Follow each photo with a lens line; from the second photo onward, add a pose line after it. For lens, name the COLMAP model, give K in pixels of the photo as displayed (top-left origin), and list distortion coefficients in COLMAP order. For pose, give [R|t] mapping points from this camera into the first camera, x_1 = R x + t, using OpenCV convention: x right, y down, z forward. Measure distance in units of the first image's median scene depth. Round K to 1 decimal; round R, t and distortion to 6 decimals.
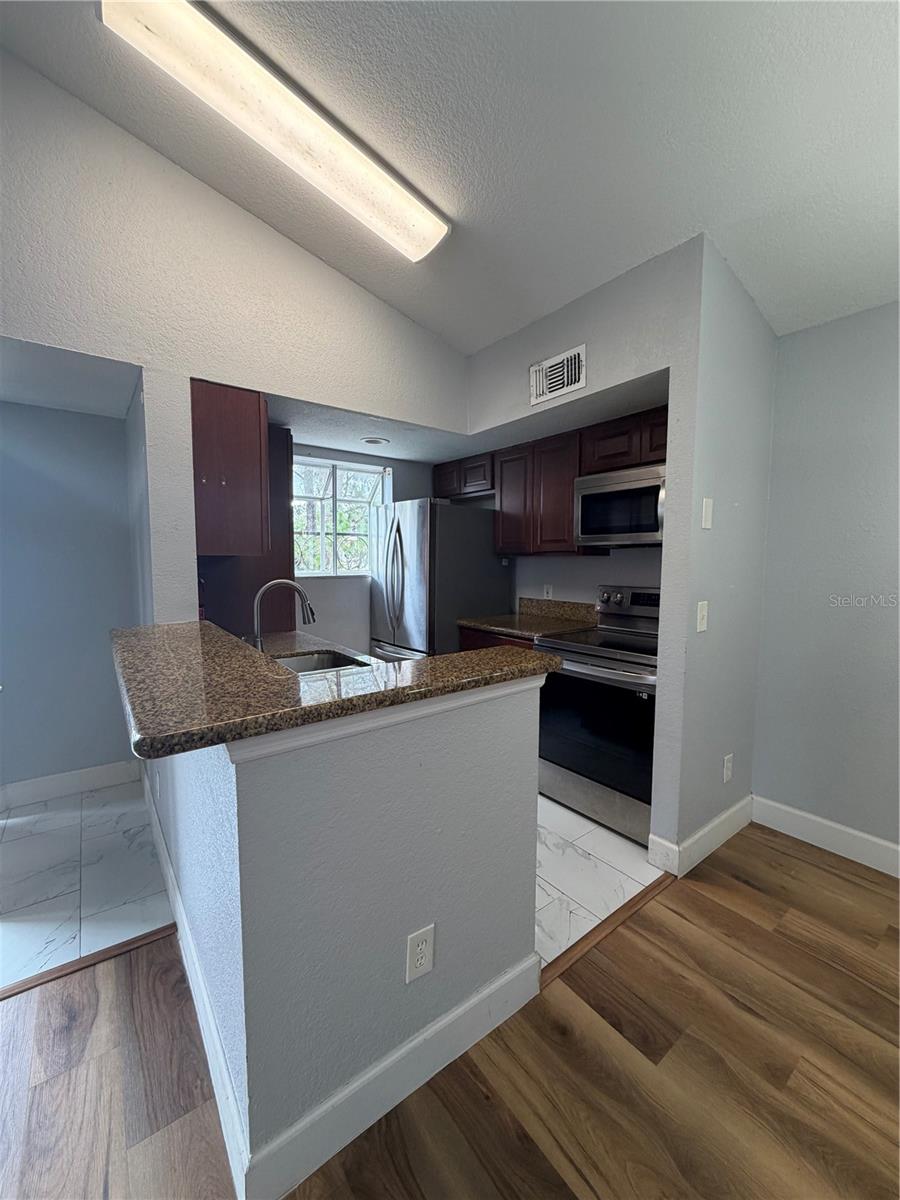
lens RADIAL K [[475.8, 0, 450.0], [0, 475.8, 600.0], [0, 0, 1]] dist [-0.000911, 0.000343]
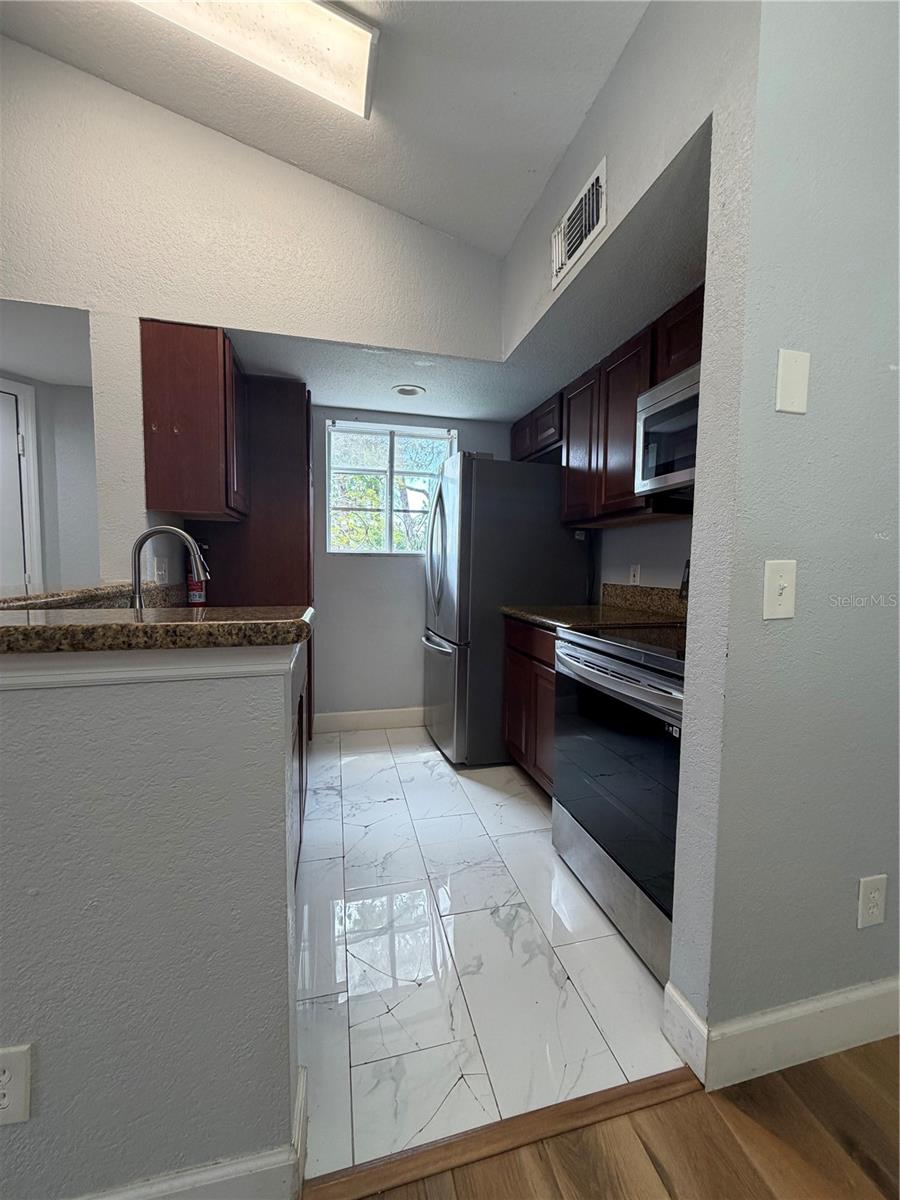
lens RADIAL K [[476.4, 0, 450.1], [0, 476.4, 598.6], [0, 0, 1]] dist [0.001156, -0.000140]
pose [[0.917910, 0.037330, -0.395028, 0.362238], [-0.044188, 0.998989, -0.008275, 0.057488], [0.394320, 0.025051, 0.918632, 0.351940]]
